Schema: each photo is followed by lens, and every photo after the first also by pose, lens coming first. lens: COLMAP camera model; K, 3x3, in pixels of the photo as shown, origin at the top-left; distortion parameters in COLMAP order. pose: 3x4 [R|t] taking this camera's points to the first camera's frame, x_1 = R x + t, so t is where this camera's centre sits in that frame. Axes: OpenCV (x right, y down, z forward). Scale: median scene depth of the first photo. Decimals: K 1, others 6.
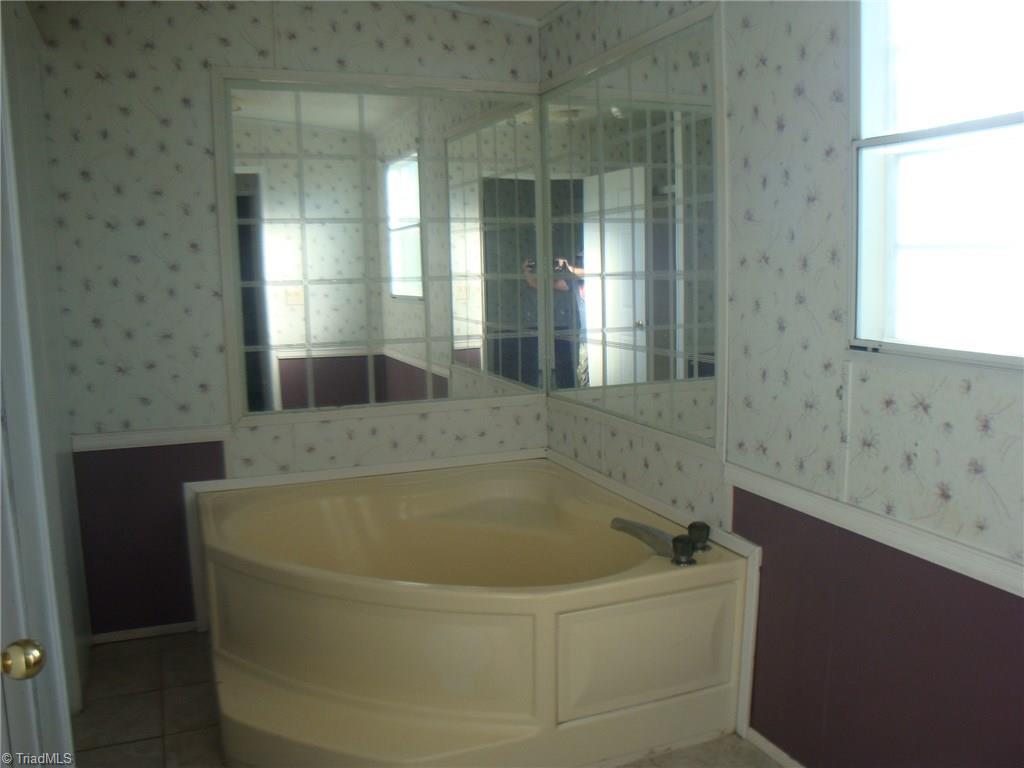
lens RADIAL K [[893.7, 0, 520.5], [0, 893.7, 386.7], [0, 0, 1]] dist [-0.187315, 0.166551]
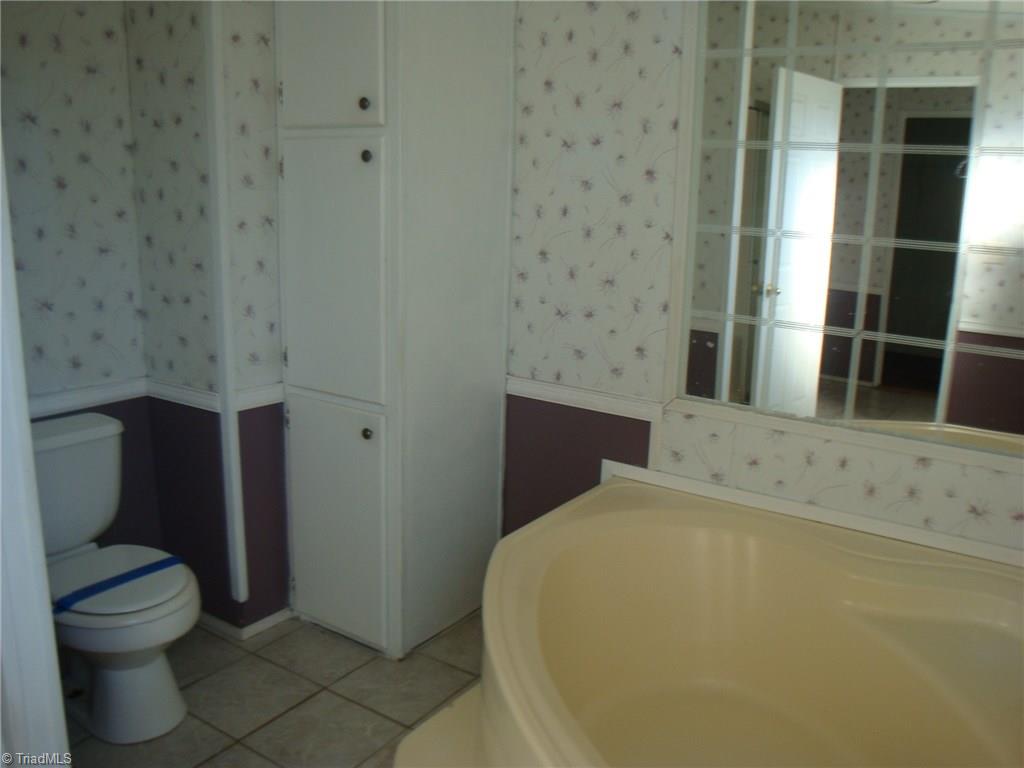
lens RADIAL K [[893.7, 0, 520.5], [0, 893.7, 386.7], [0, 0, 1]] dist [-0.187315, 0.166551]
pose [[0.559497, 0.219719, -0.799179, 0.233390], [-0.152405, 0.975054, 0.161376, -0.082520], [0.814700, 0.031509, 0.579026, 0.440946]]
